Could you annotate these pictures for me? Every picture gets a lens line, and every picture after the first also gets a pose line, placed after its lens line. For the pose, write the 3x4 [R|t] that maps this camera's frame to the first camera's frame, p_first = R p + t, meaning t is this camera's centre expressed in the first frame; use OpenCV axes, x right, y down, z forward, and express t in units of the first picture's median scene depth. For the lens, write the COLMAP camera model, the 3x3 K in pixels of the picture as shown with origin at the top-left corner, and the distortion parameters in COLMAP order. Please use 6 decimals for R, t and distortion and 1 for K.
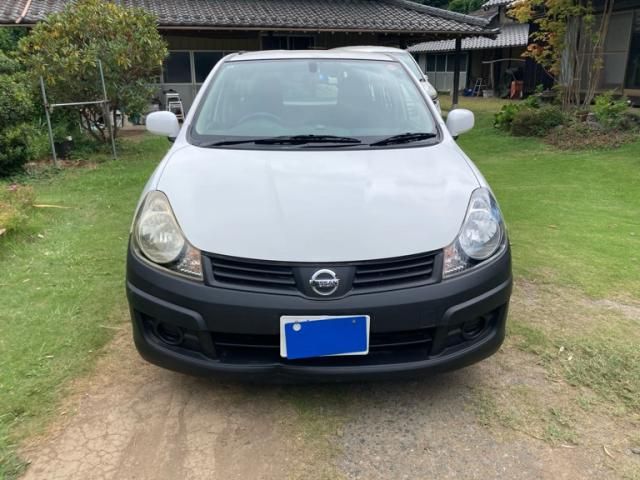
lens RADIAL K [[502.6, 0, 321.7], [0, 502.6, 201.3], [0, 0, 1]] dist [0.008692, -0.001765]
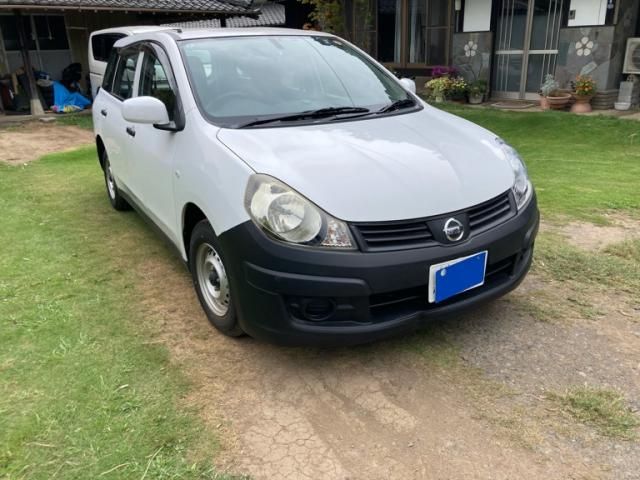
lens RADIAL K [[502.6, 0, 321.7], [0, 502.6, 201.3], [0, 0, 1]] dist [0.008692, -0.001765]
pose [[0.891281, -0.154763, 0.426224, -0.690623], [0.139689, 0.987952, 0.066624, -0.017865], [-0.431400, 0.000158, 0.902161, 0.097766]]
